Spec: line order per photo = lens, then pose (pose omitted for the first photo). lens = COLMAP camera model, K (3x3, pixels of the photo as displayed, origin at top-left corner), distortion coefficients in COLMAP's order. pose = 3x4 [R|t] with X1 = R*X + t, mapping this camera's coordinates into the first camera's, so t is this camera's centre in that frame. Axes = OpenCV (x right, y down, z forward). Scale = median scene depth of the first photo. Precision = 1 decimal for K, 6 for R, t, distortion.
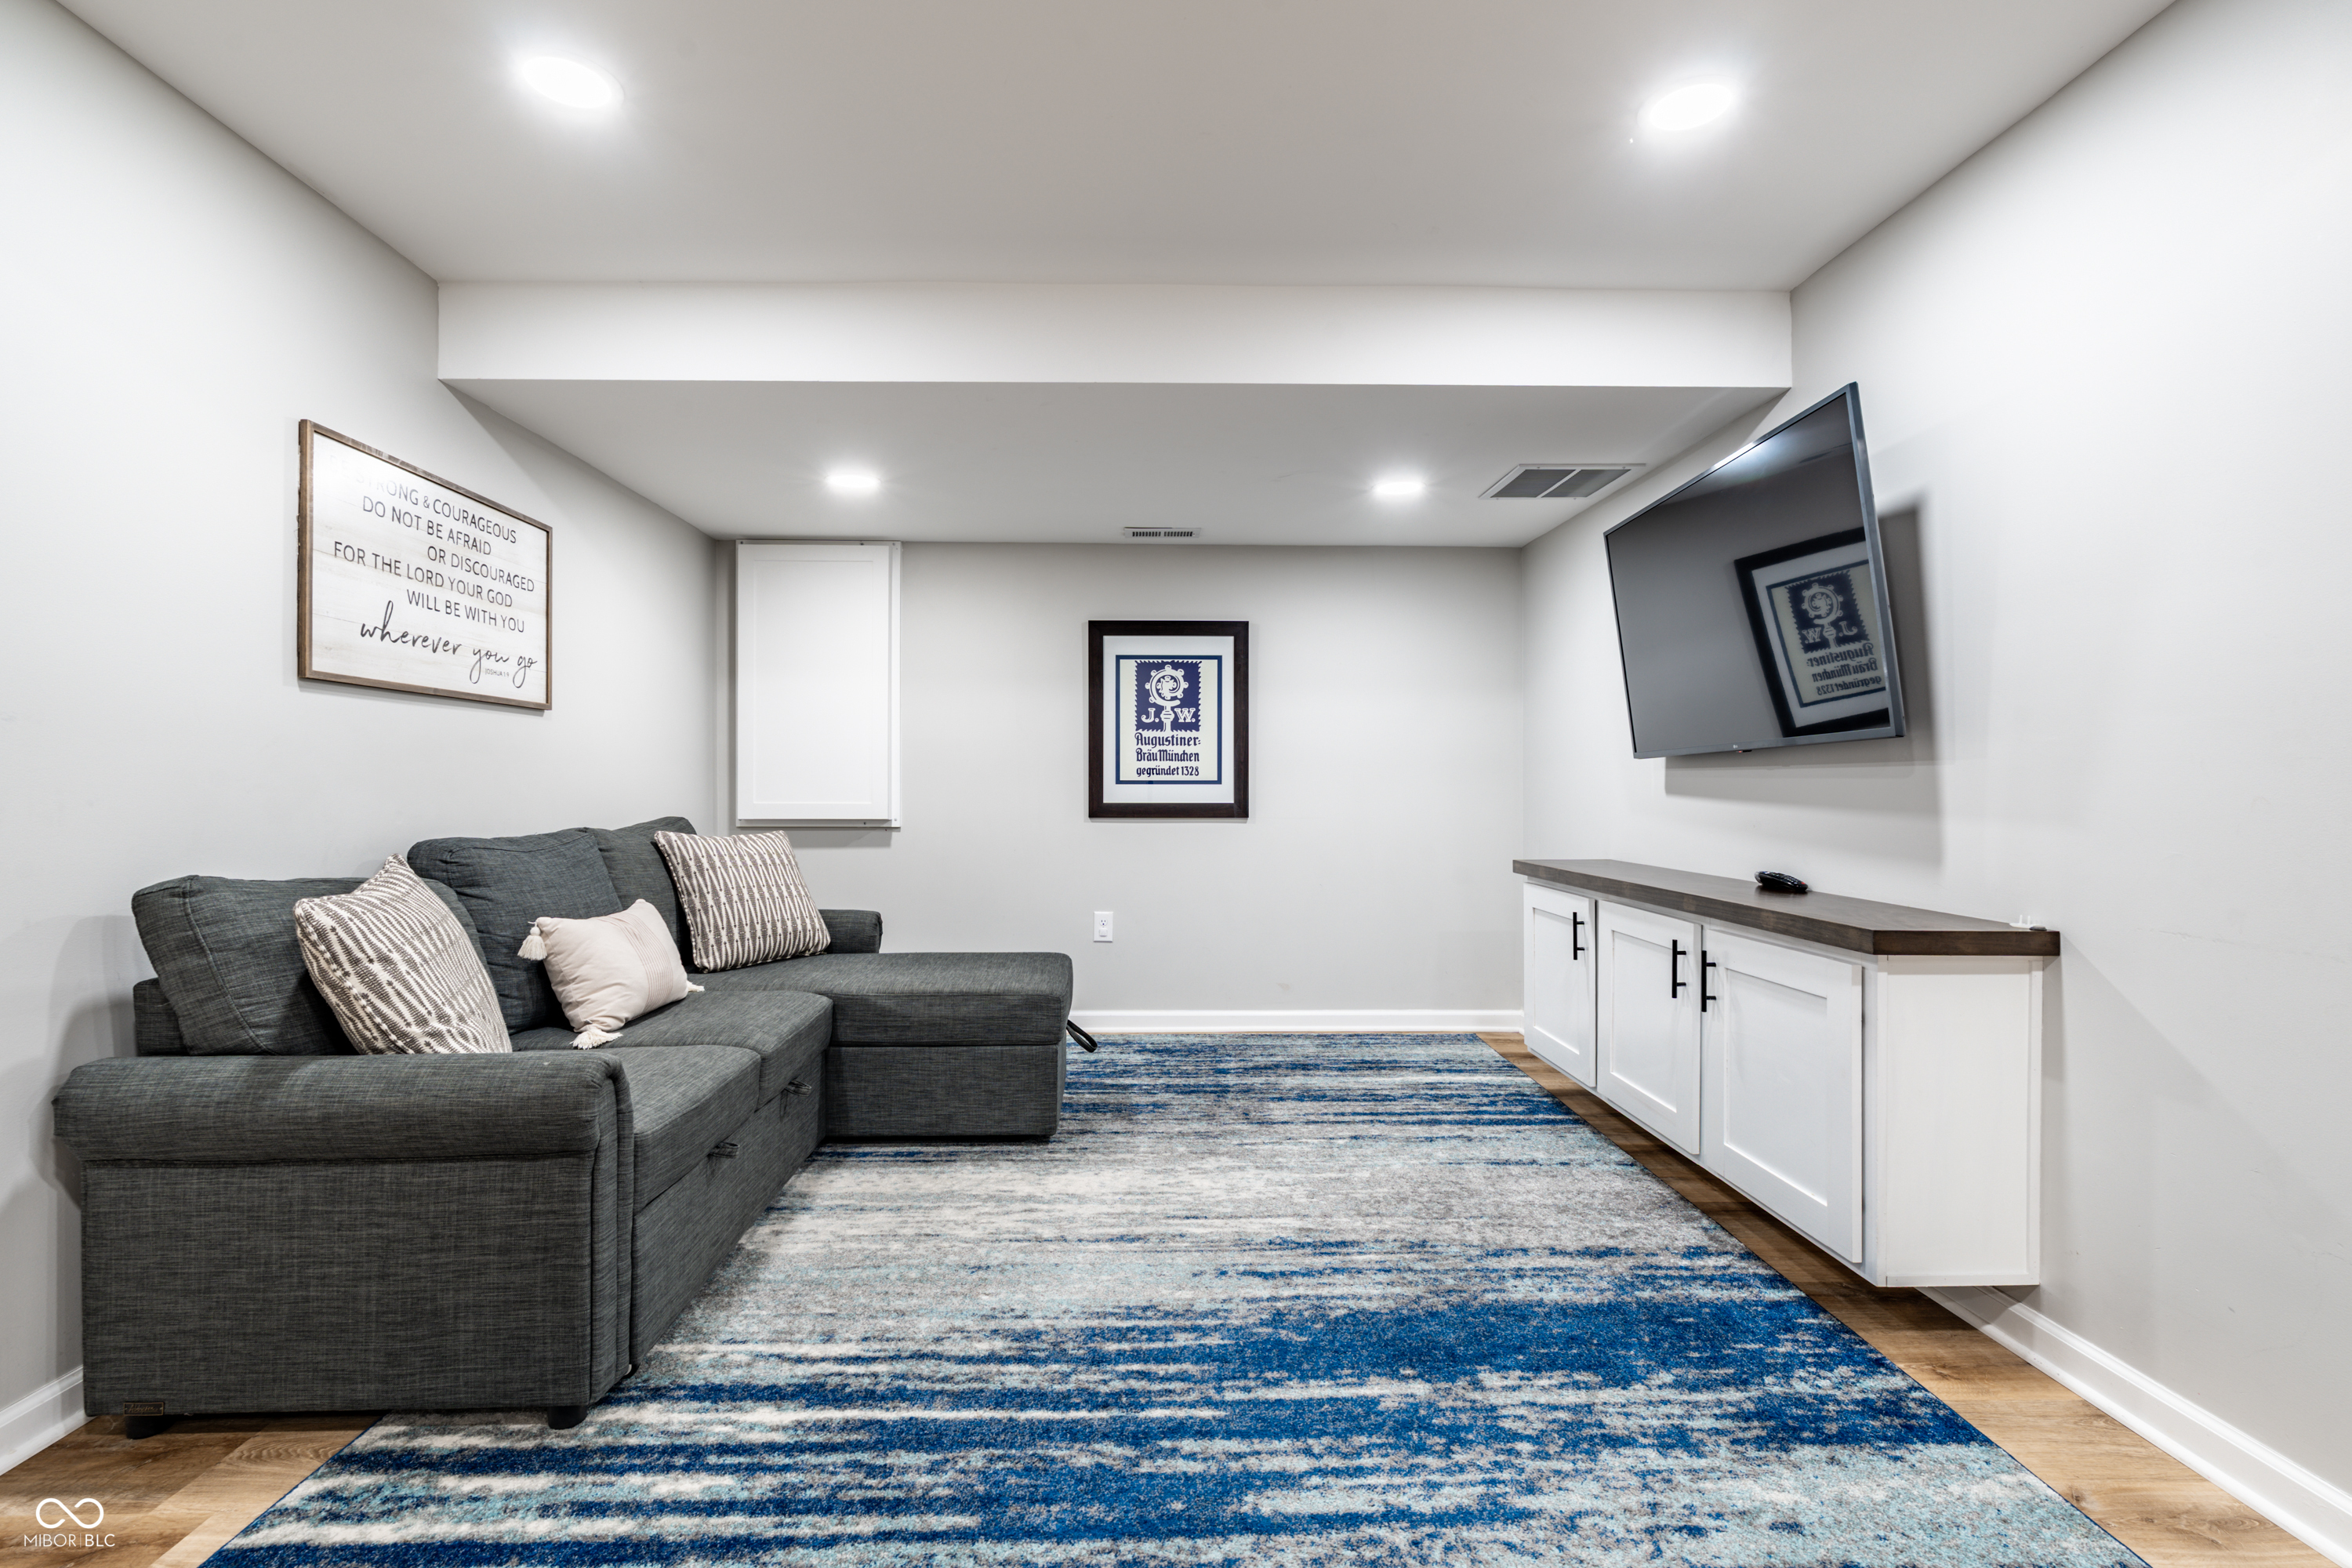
lens RADIAL K [[1090.2, 0, 1176.7], [0, 1090.2, 785.2], [0, 0, 1]] dist [-0.008285, 0.002773]
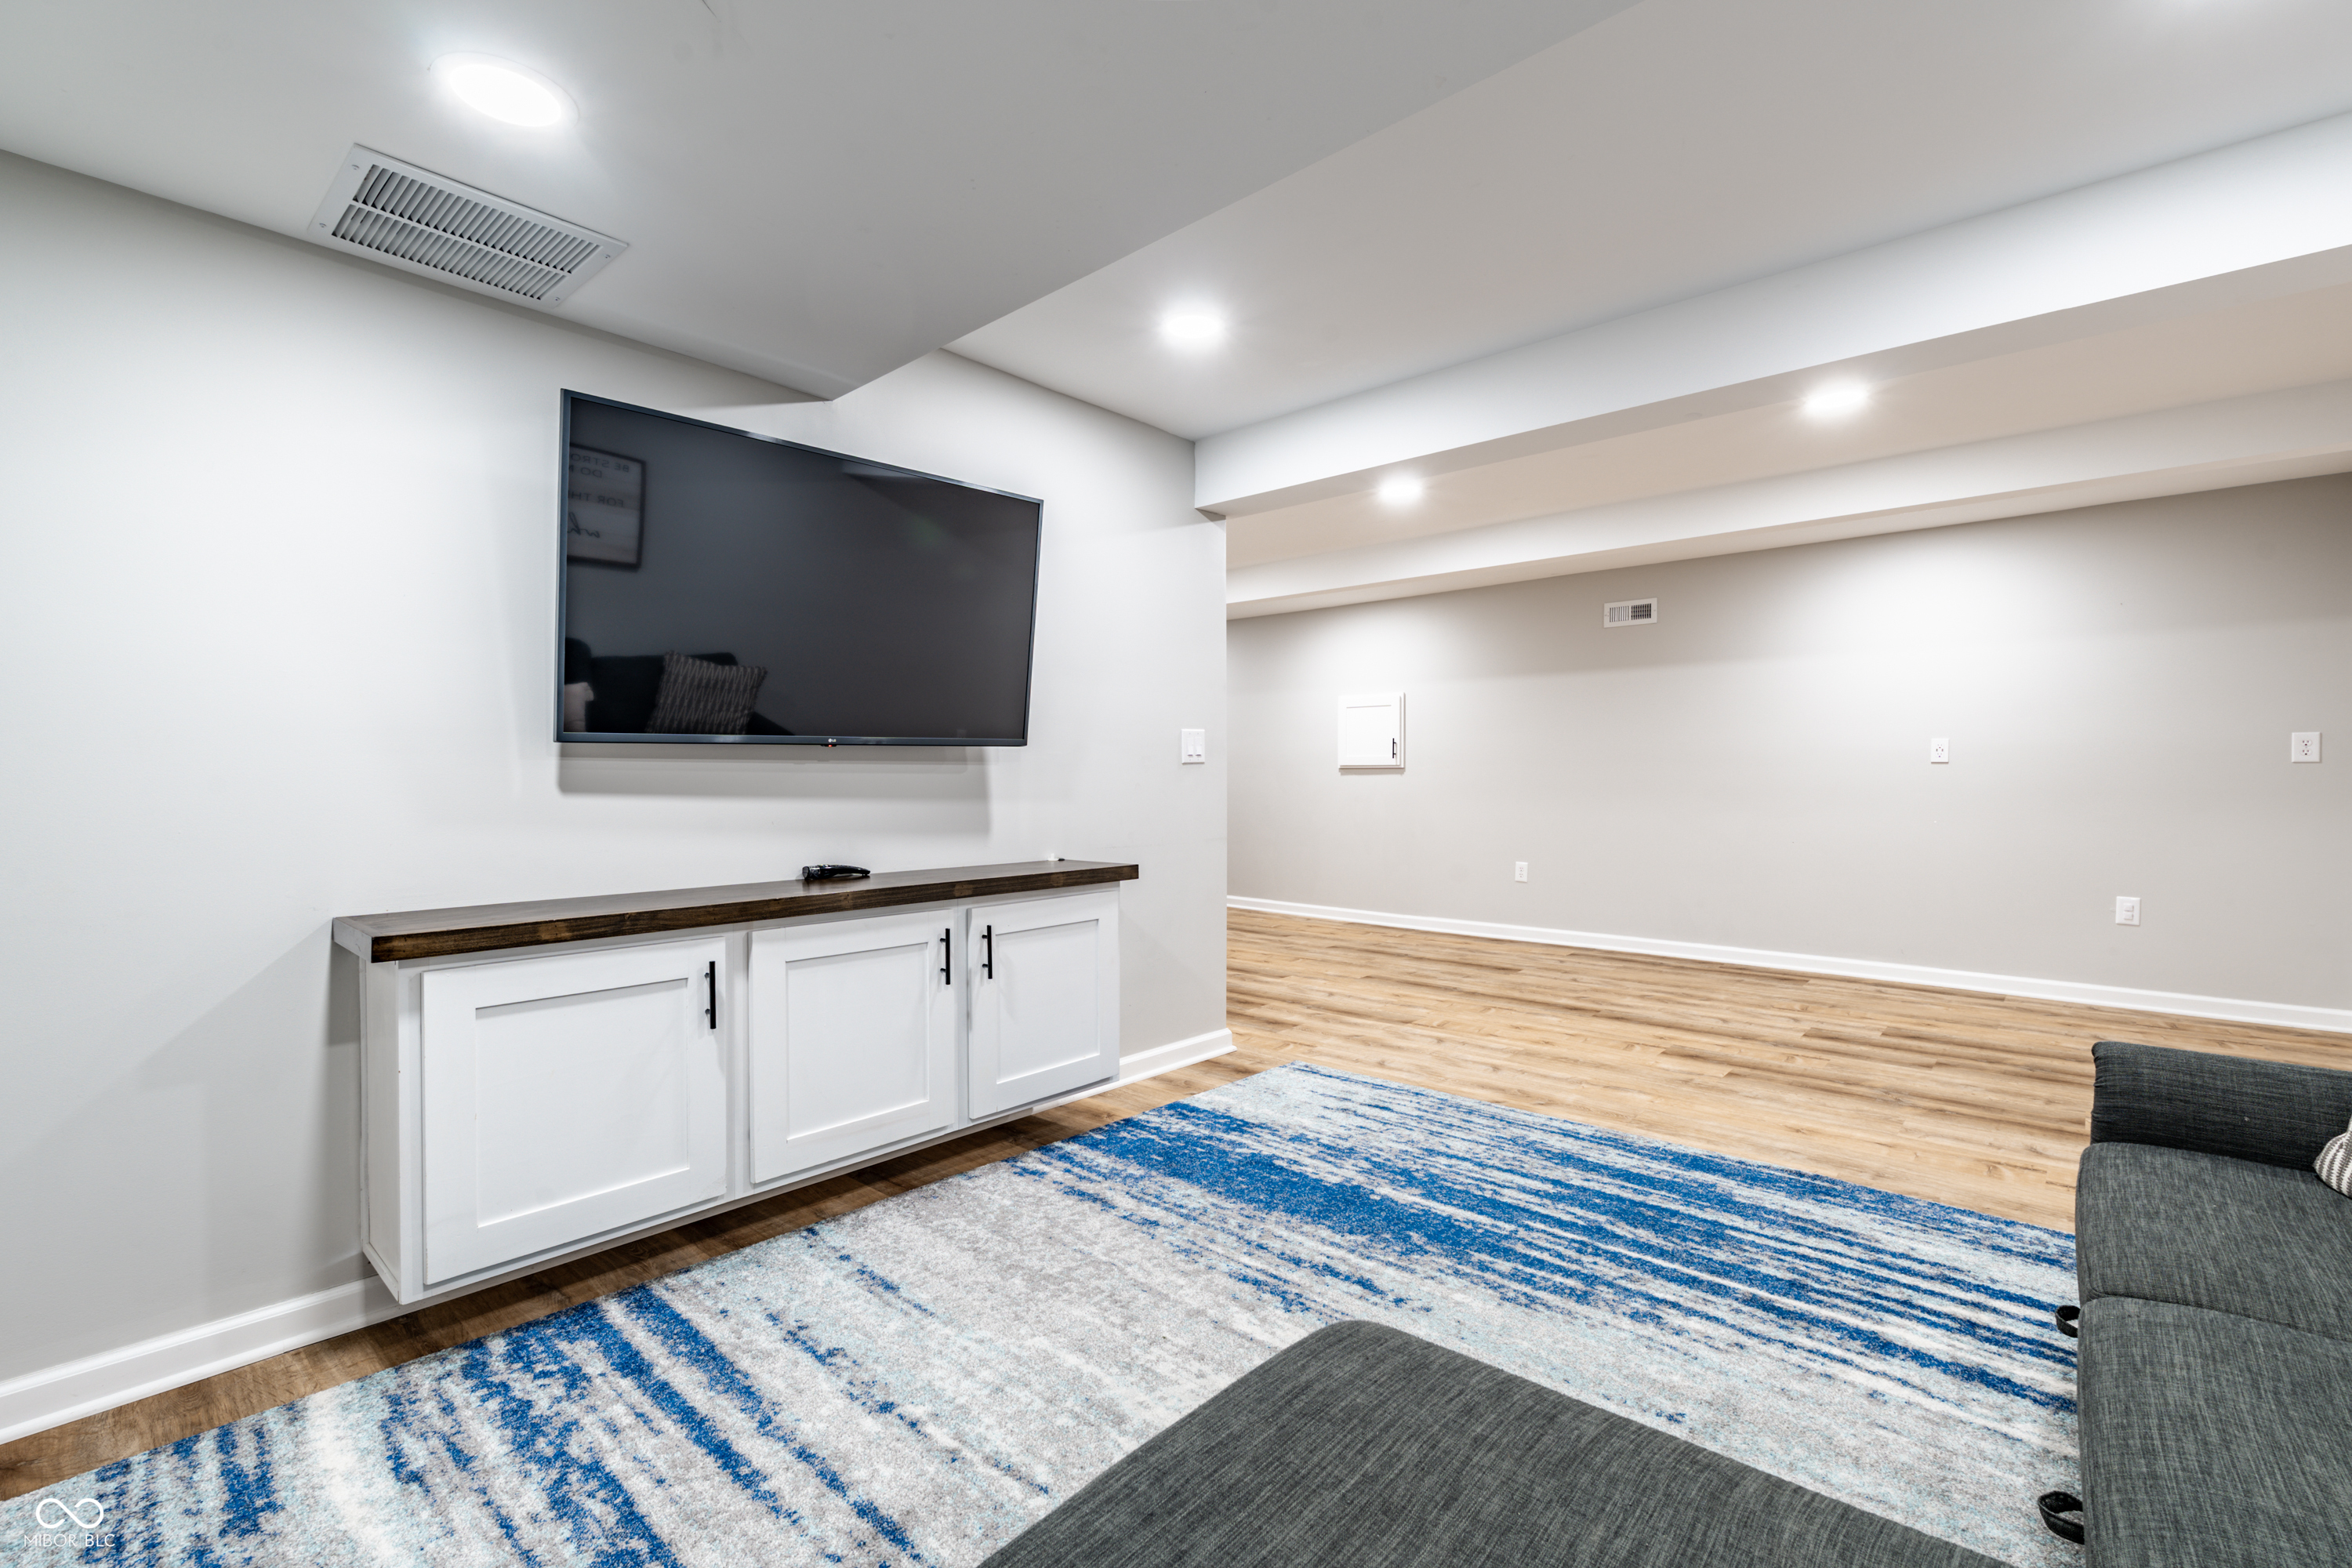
lens RADIAL K [[1028.5, 0, 1171.7], [0, 1028.5, 783.8], [0, 0, 1]] dist [-0.007080, 0.001601]
pose [[-0.717252, -0.008656, 0.696760, -0.498381], [0.000306, 0.999919, 0.012738, -0.011485], [-0.696814, 0.009349, -0.717191, 2.047290]]
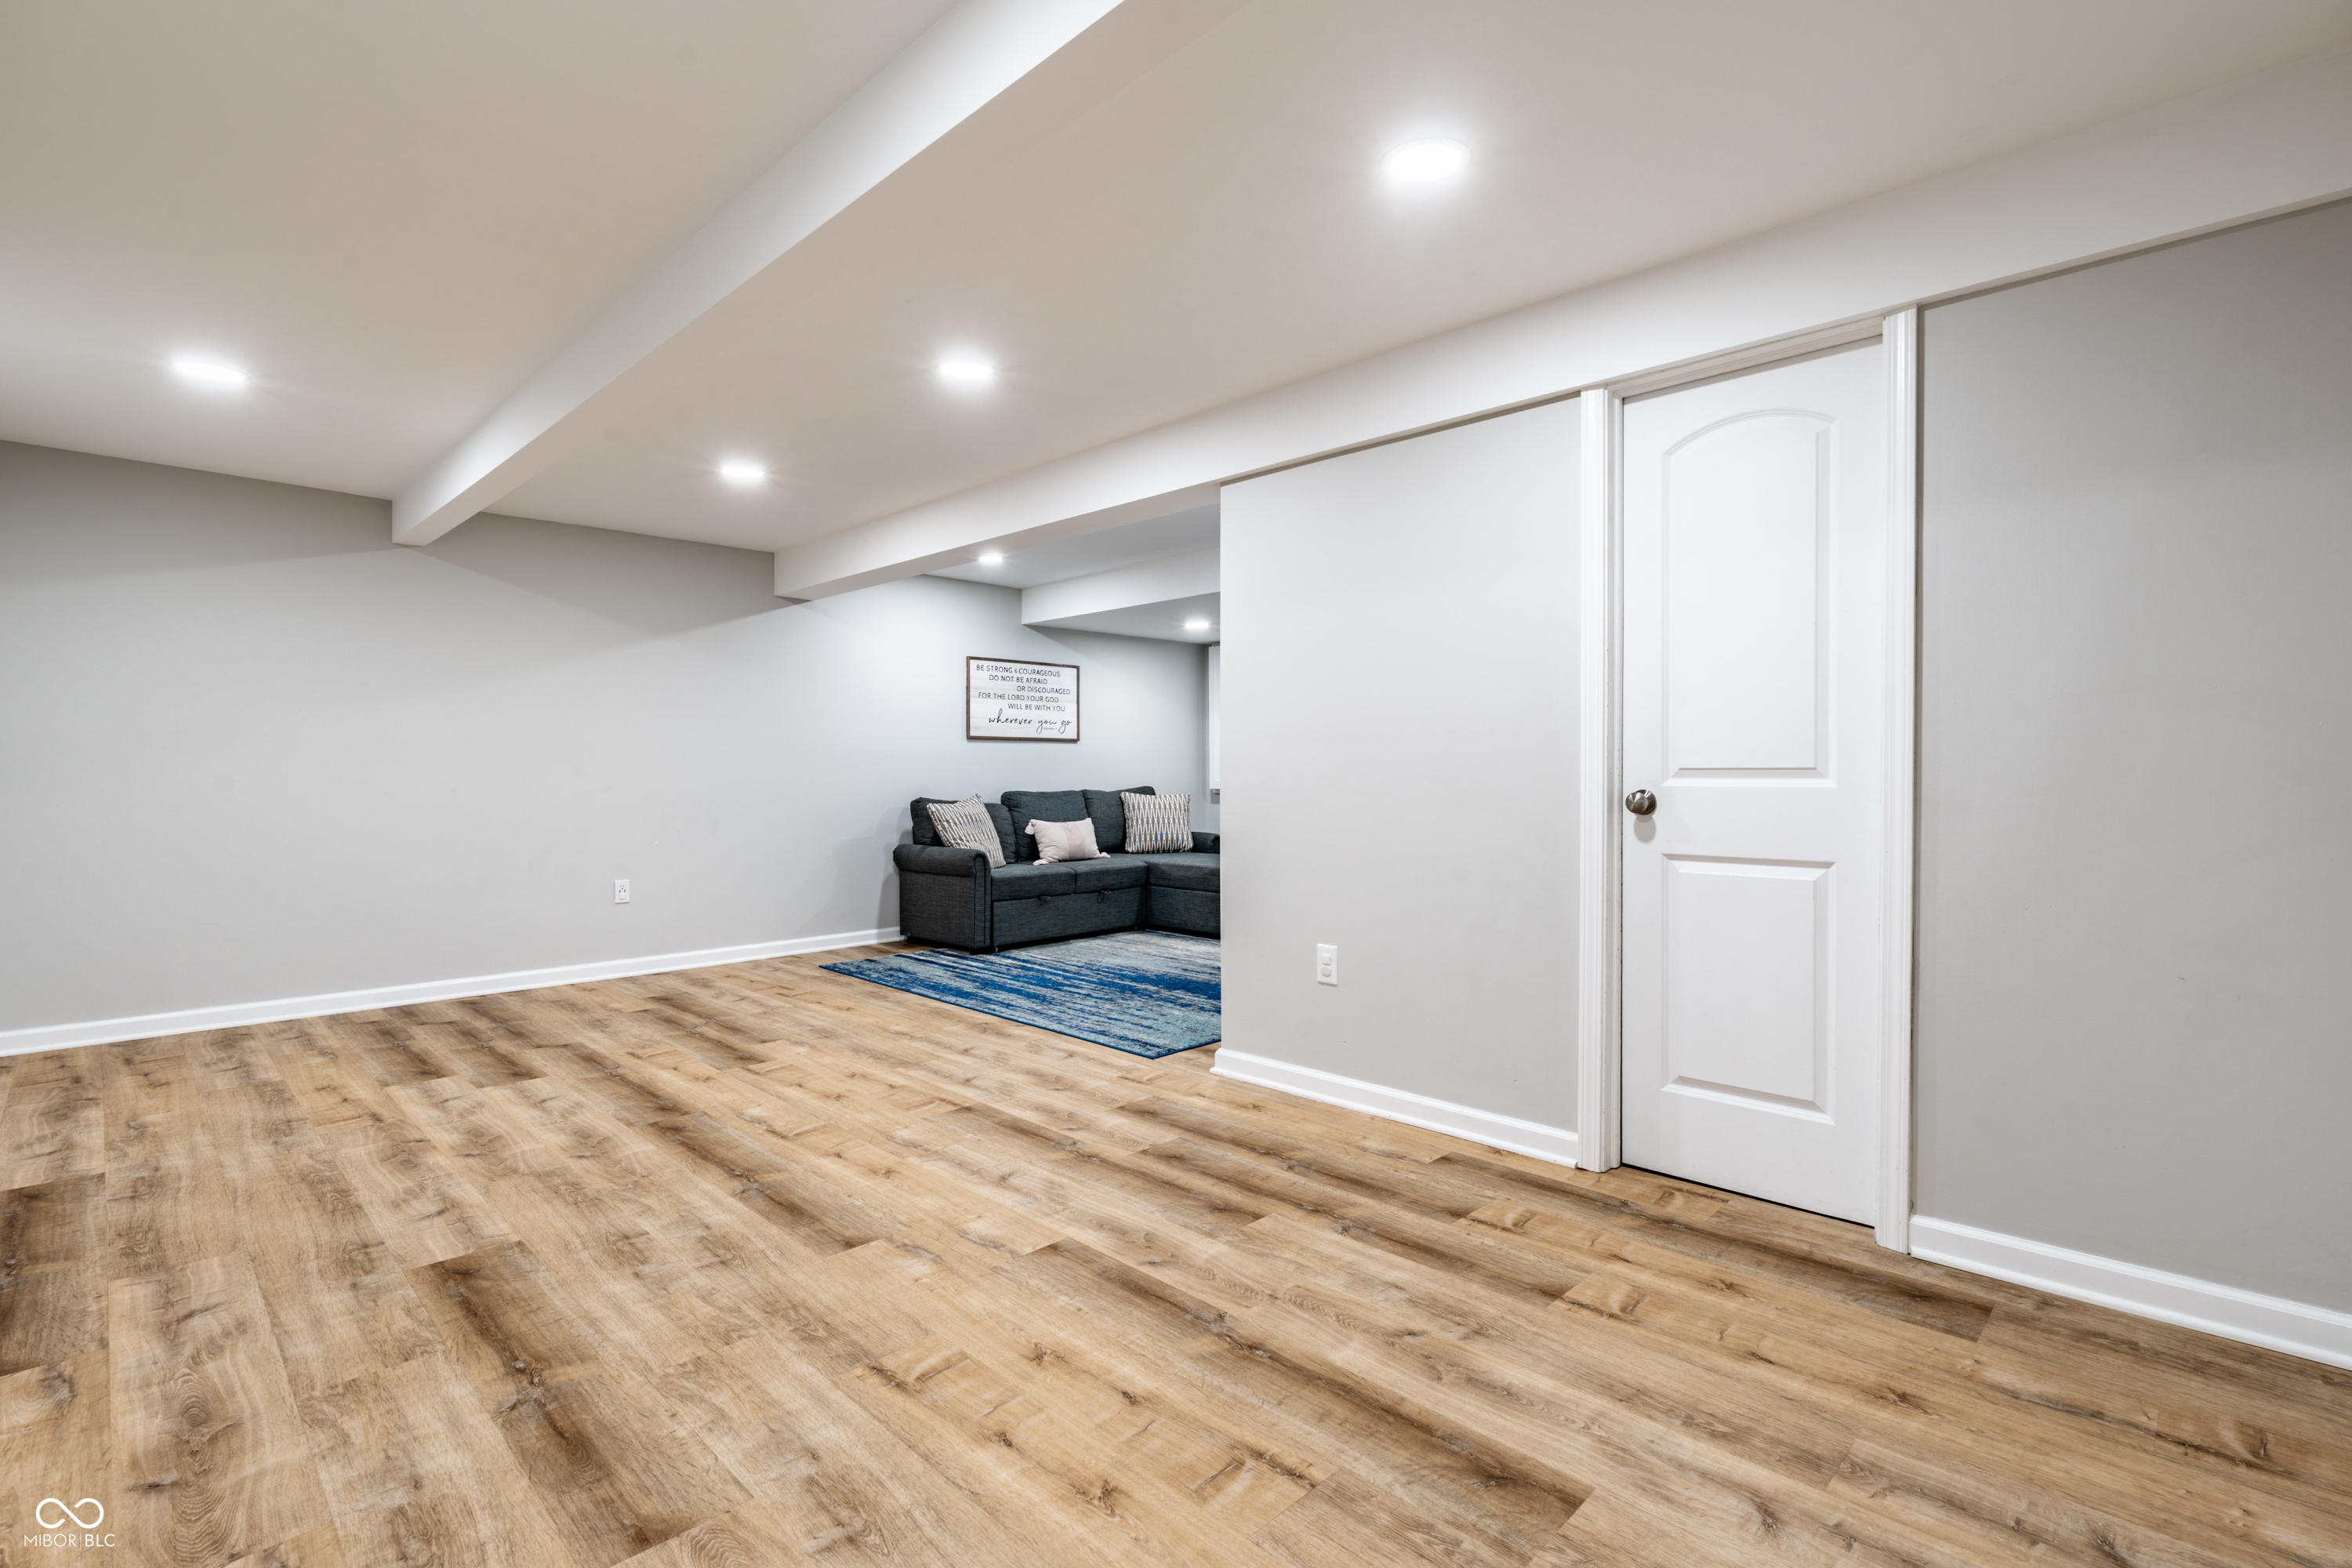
lens RADIAL K [[1090.2, 0, 1191.3], [0, 1090.2, 783.2], [0, 0, 1]] dist [-0.008285, 0.002773]
pose [[0.690933, 0.004335, -0.722906, 2.155218], [0.005008, 0.999929, 0.010783, 0.000185], [0.722901, -0.011071, 0.690863, -0.799802]]
